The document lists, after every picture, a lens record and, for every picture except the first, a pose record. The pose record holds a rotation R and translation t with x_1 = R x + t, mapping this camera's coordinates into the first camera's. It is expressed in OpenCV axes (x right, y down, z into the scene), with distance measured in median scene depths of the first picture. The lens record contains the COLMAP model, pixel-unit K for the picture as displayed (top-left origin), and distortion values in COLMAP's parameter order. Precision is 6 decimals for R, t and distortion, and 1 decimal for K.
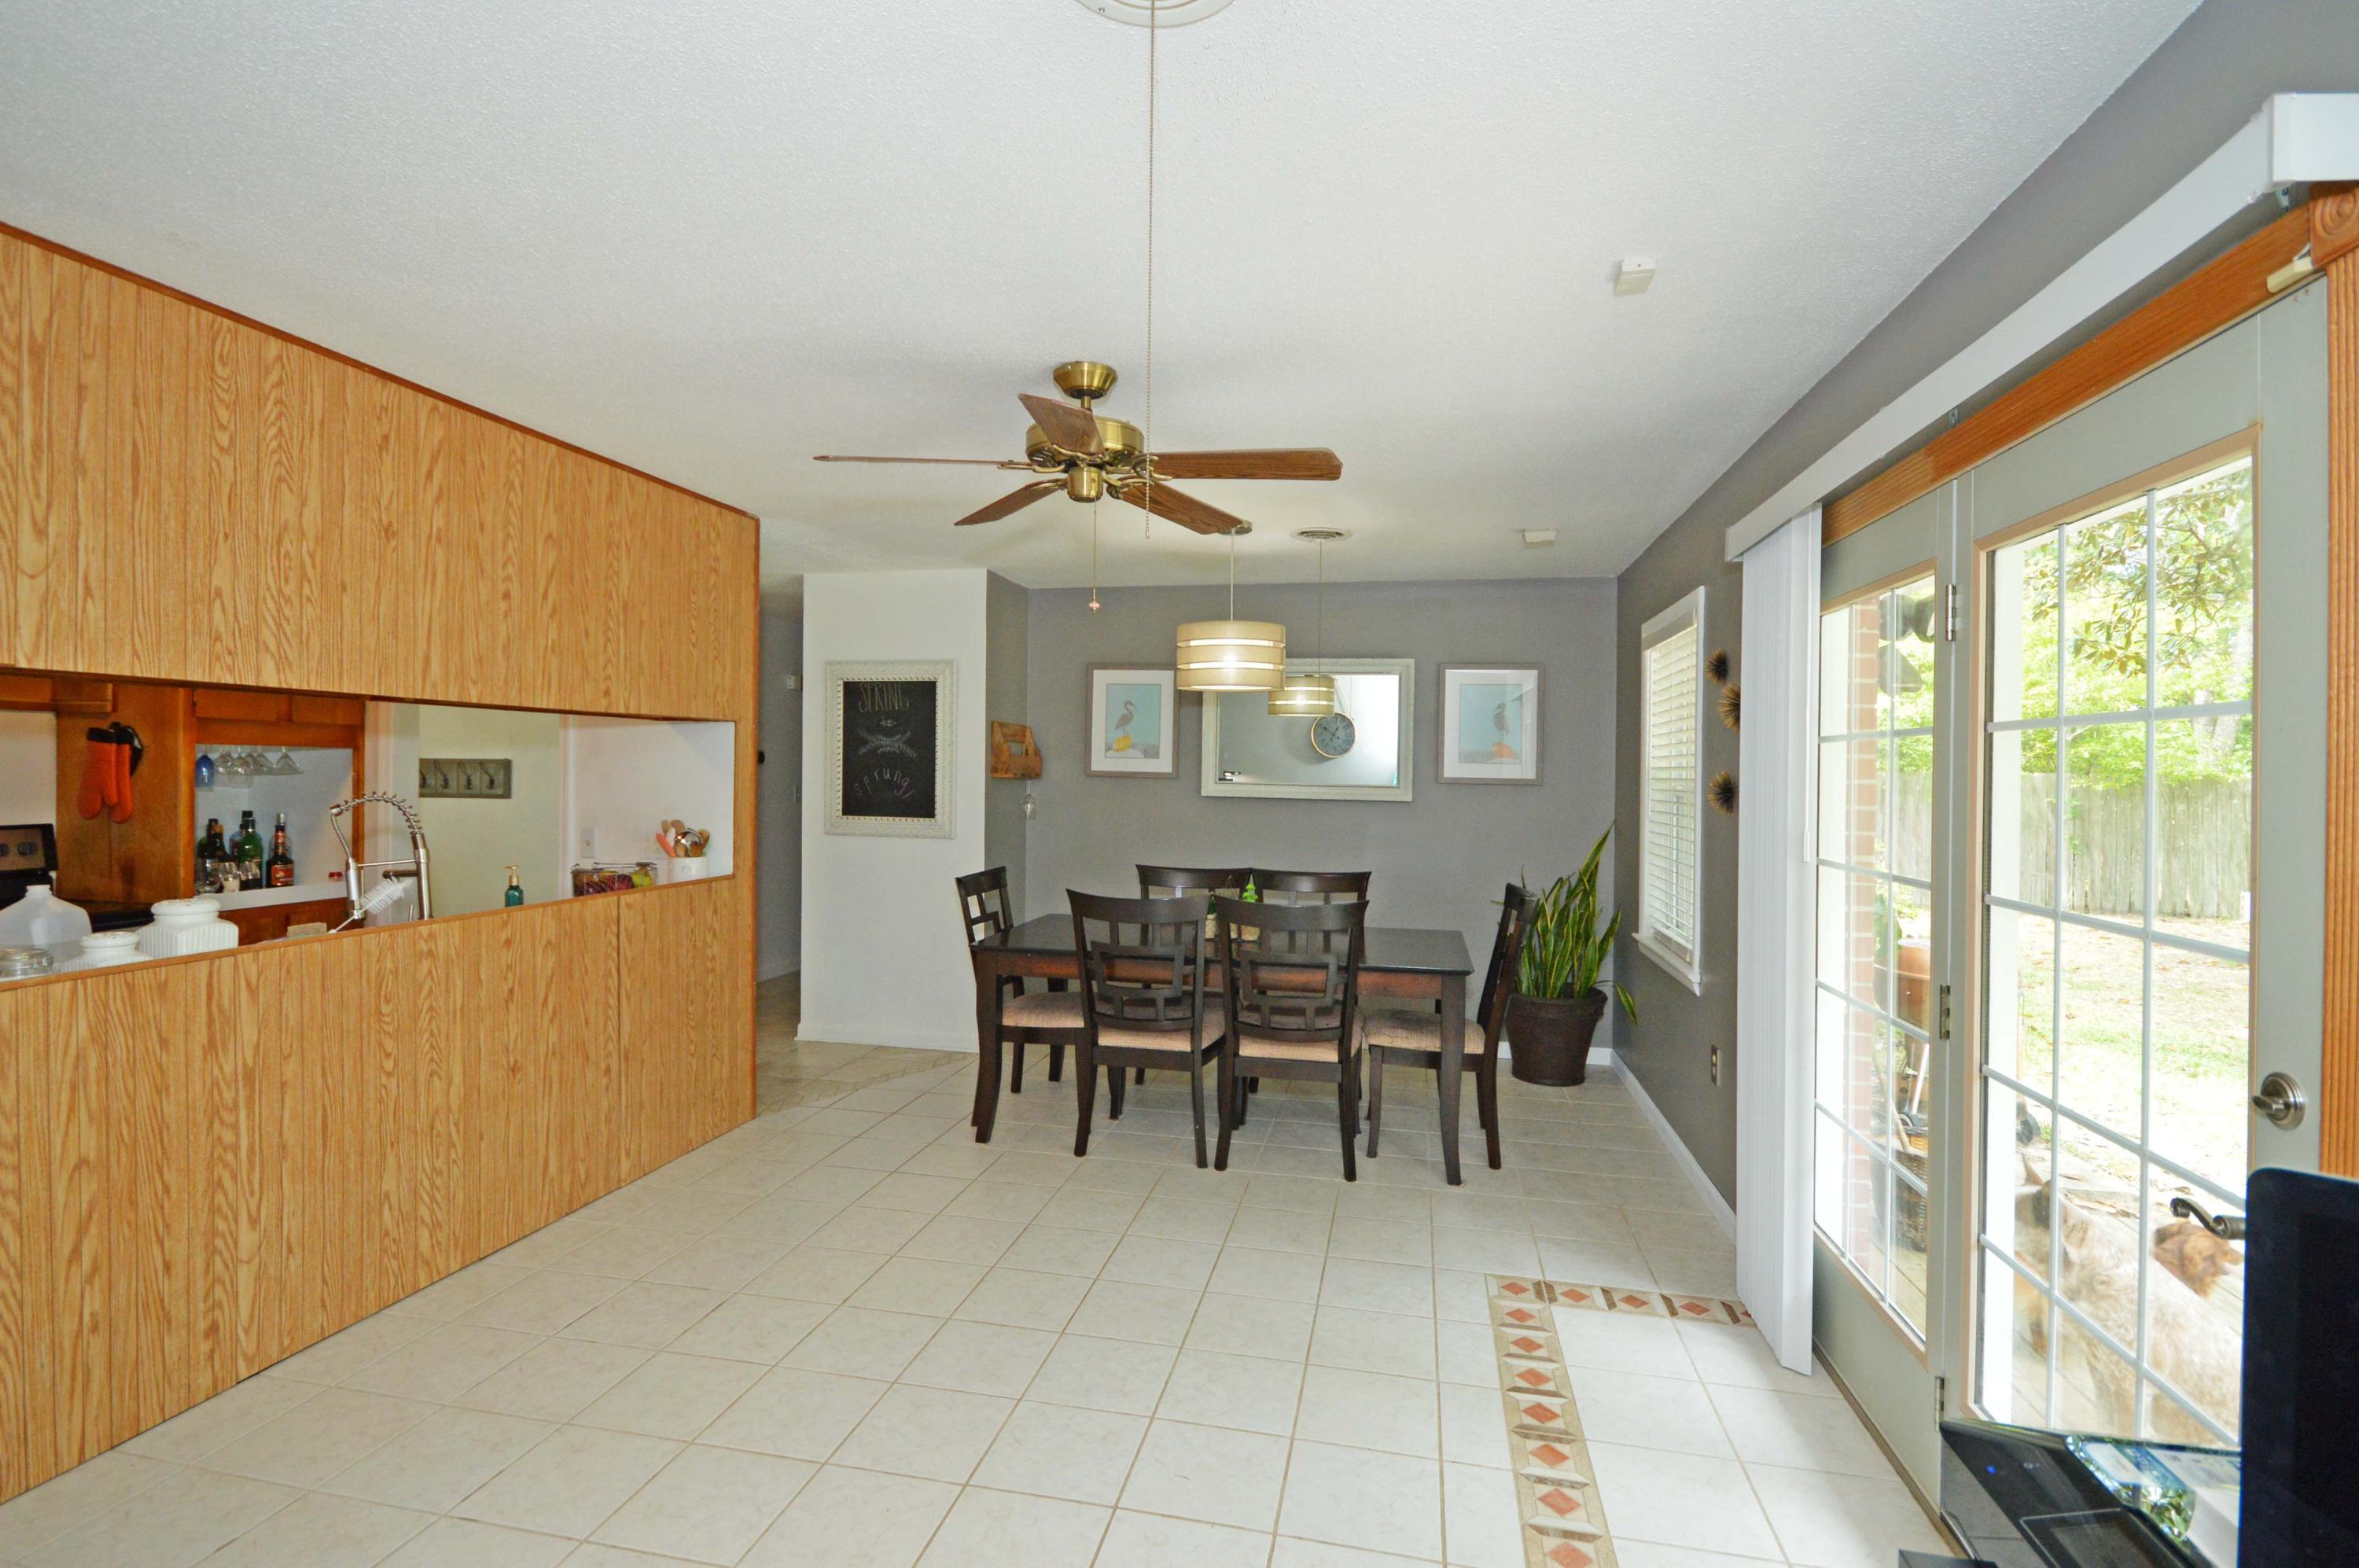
lens RADIAL K [[1119.8, 0, 1194.8], [0, 1119.8, 791.2], [0, 0, 1]] dist [0.003296, -0.004448]
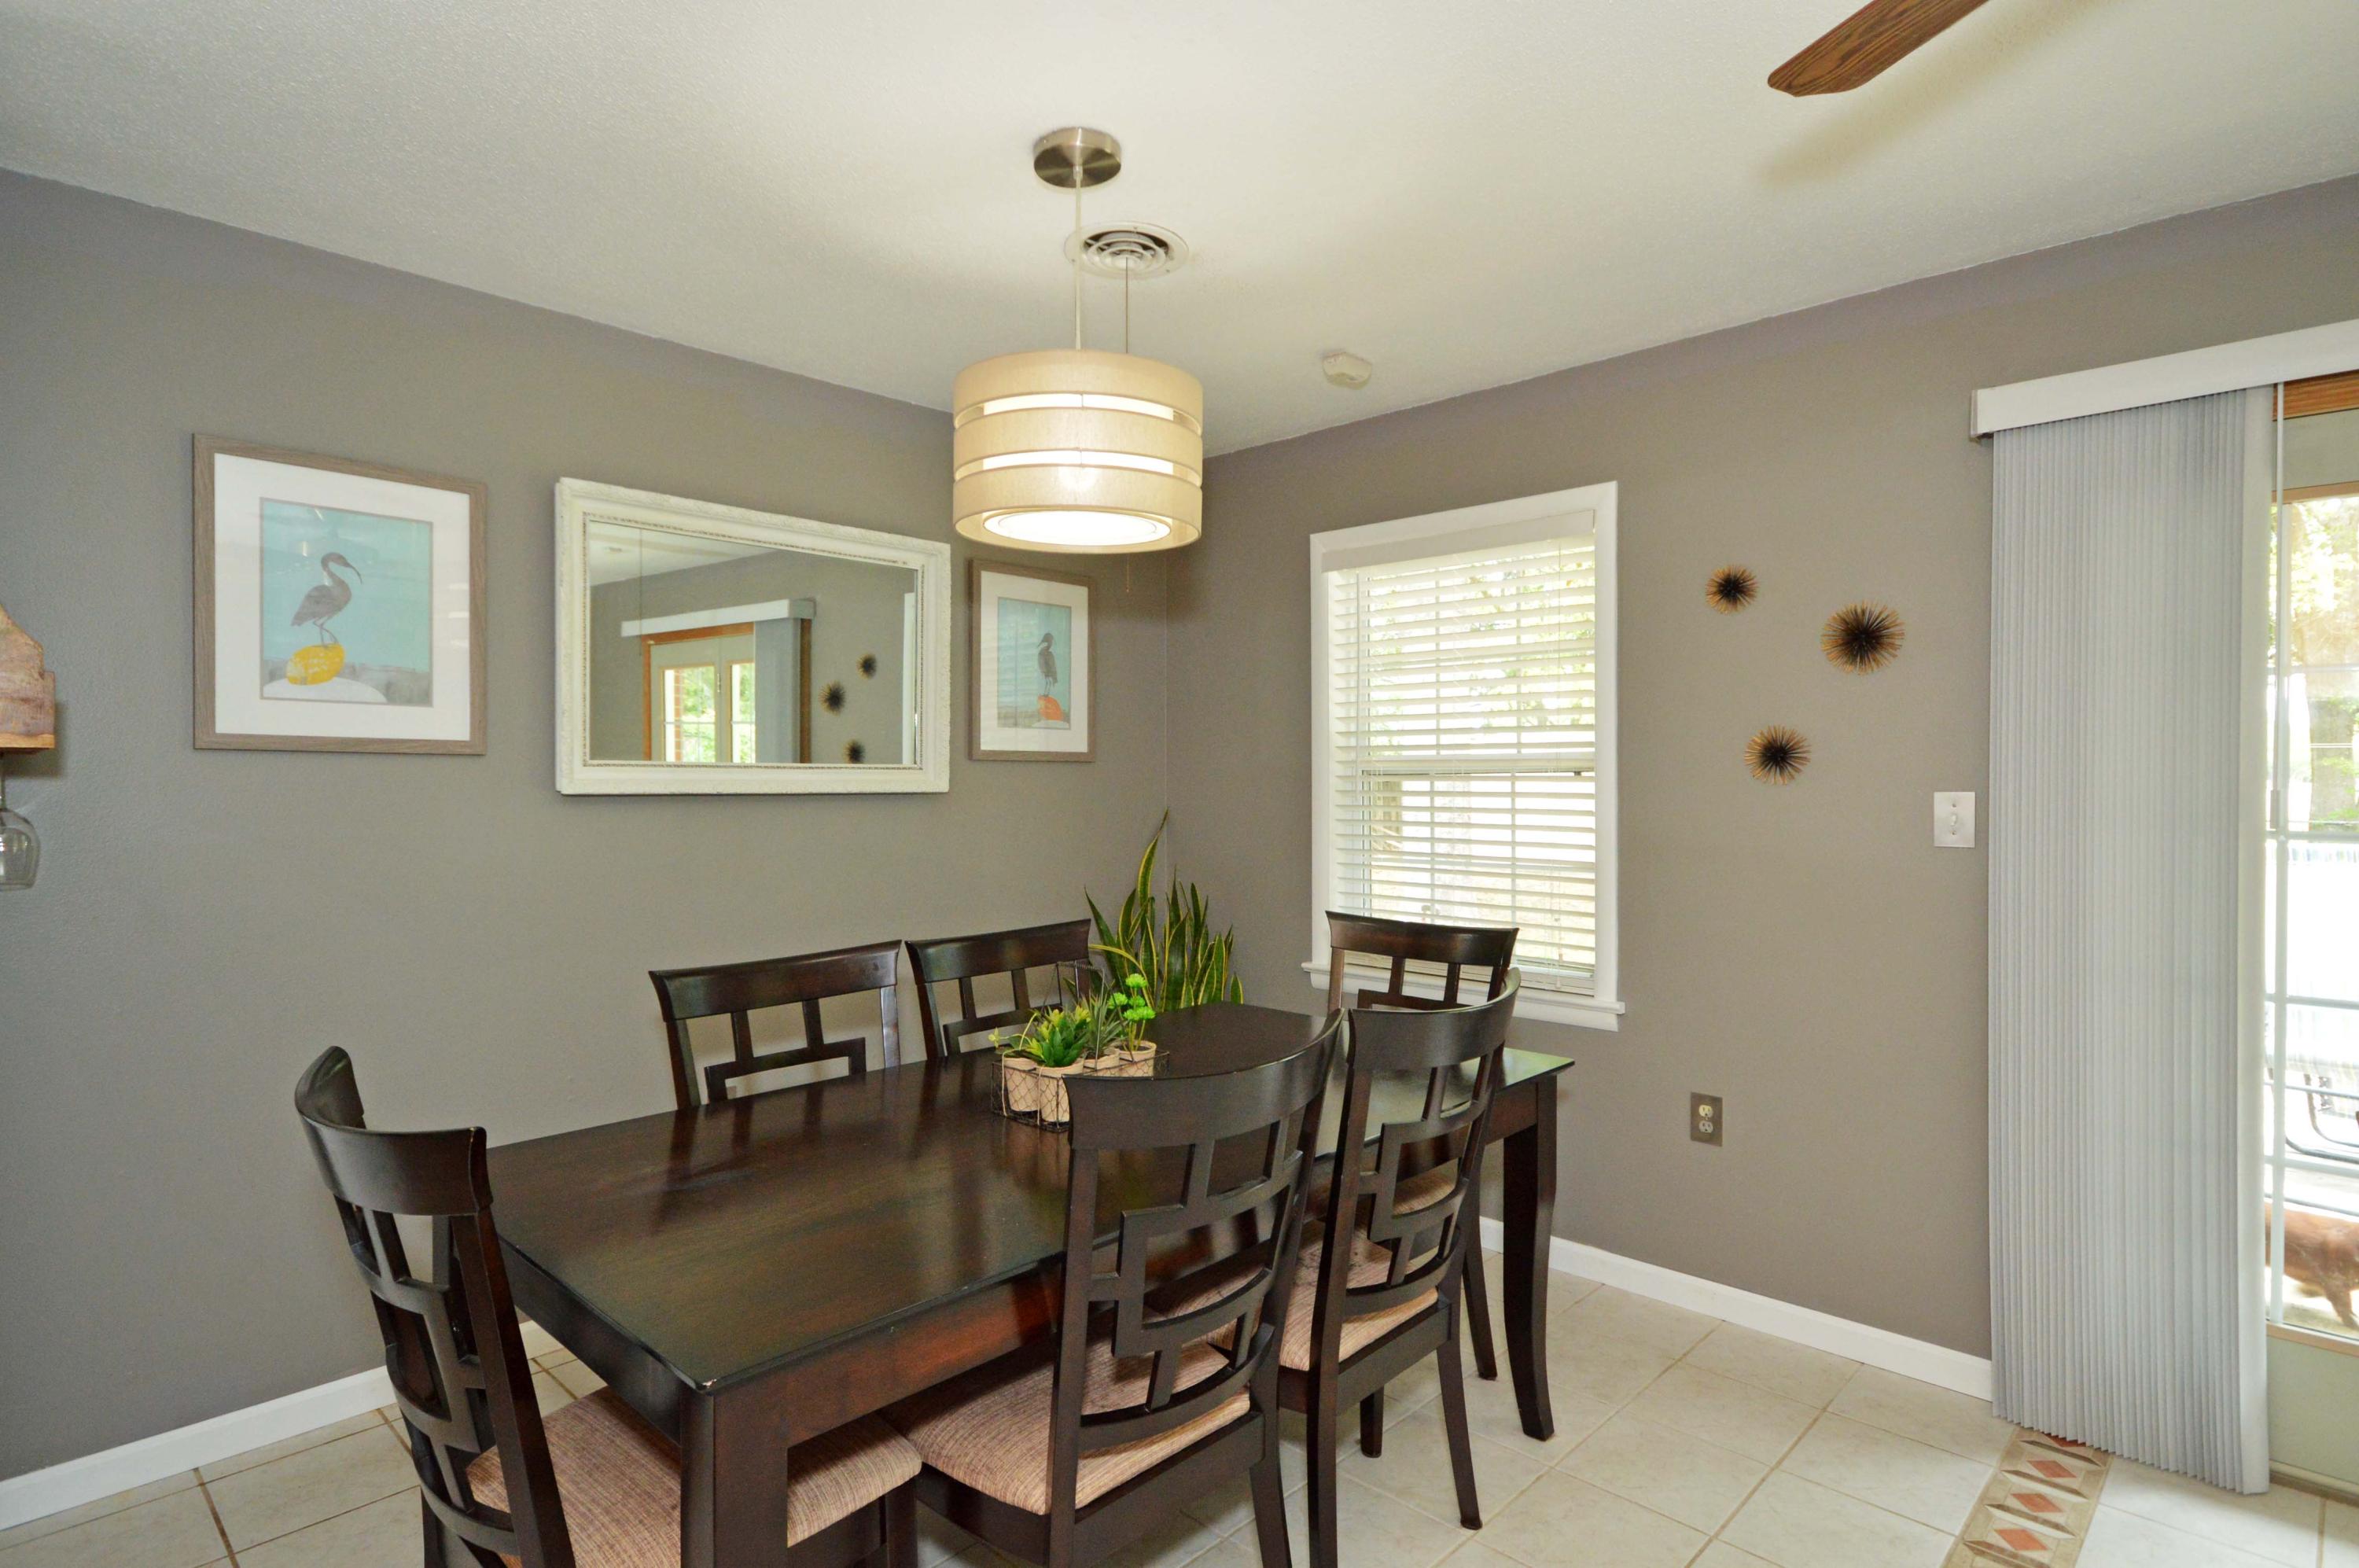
lens RADIAL K [[1216.4, 0, 1147.6], [0, 1216.4, 804.9], [0, 0, 1]] dist [0.007328, -0.002174]
pose [[0.551499, -0.035213, 0.833432, -0.405738], [0.023479, 0.999368, 0.026687, 0.001673], [-0.833845, 0.004851, 0.551978, 0.834490]]
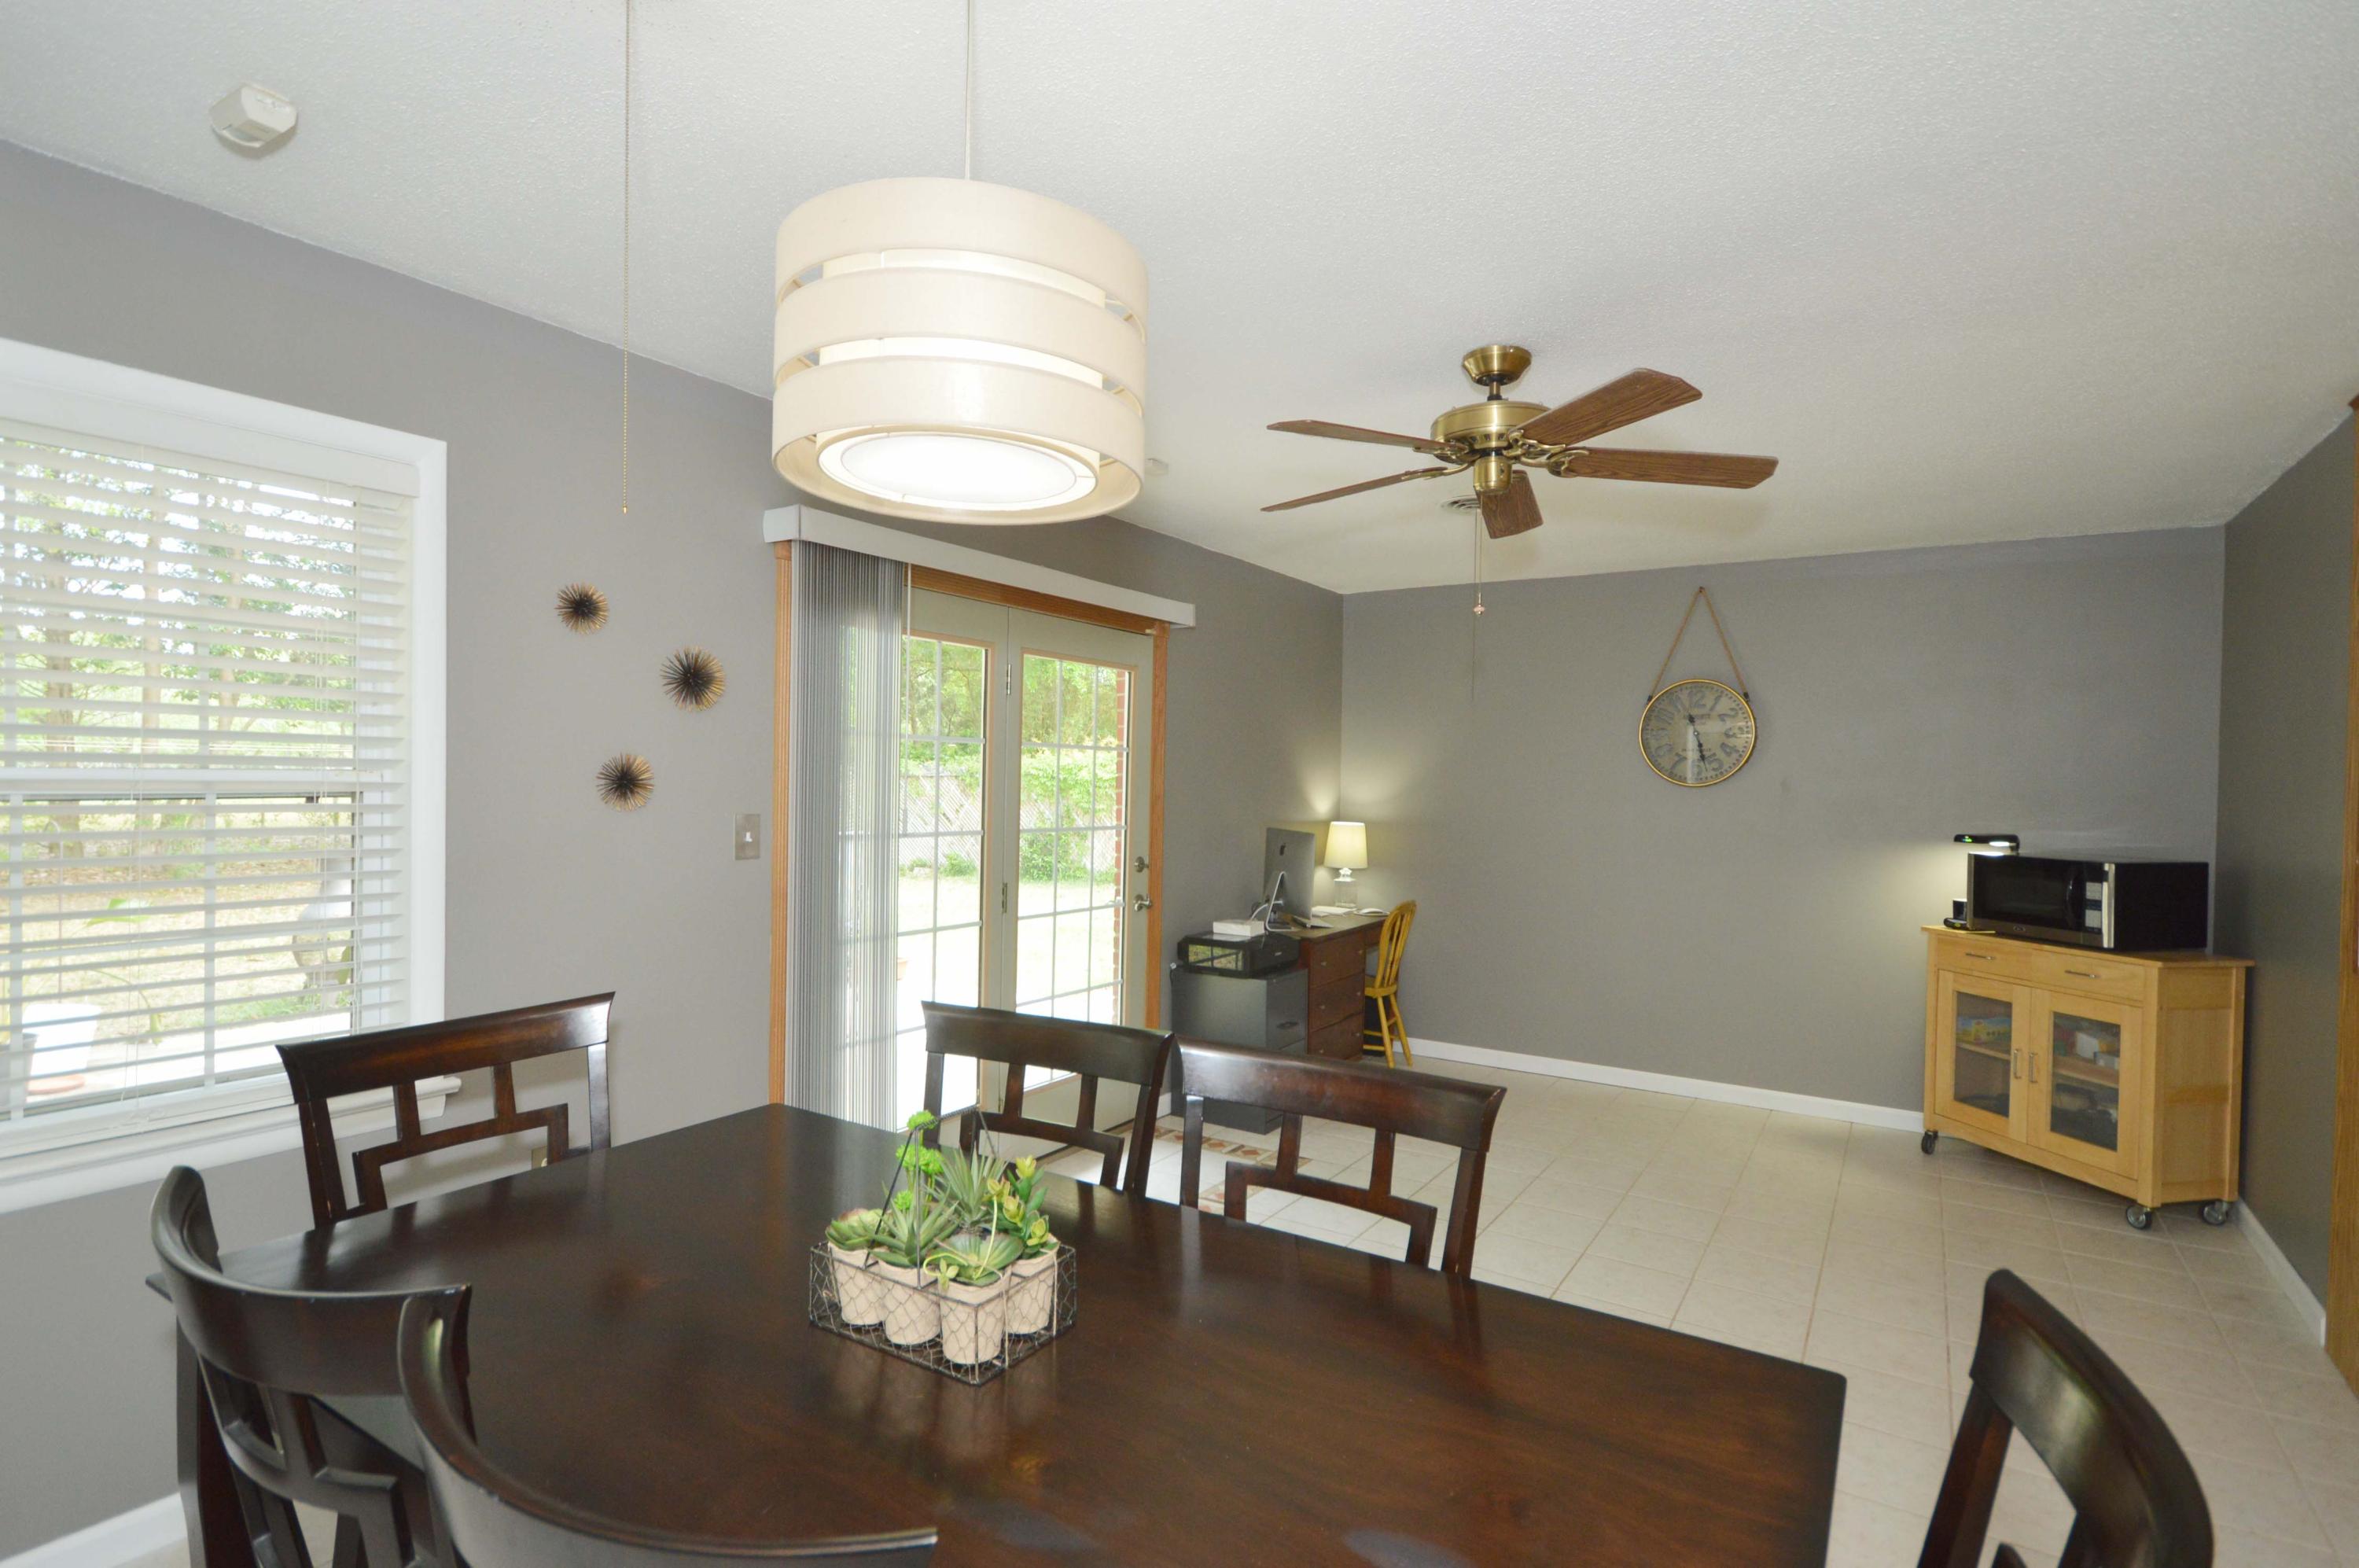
lens RADIAL K [[1155.4, 0, 1185.6], [0, 1155.4, 780.8], [0, 0, 1]] dist [0.004296, -0.002082]
pose [[-0.931453, -0.032038, 0.362449, -0.160523], [-0.024635, 0.999383, 0.025031, -0.027583], [-0.363027, 0.014386, -0.931667, 1.478765]]
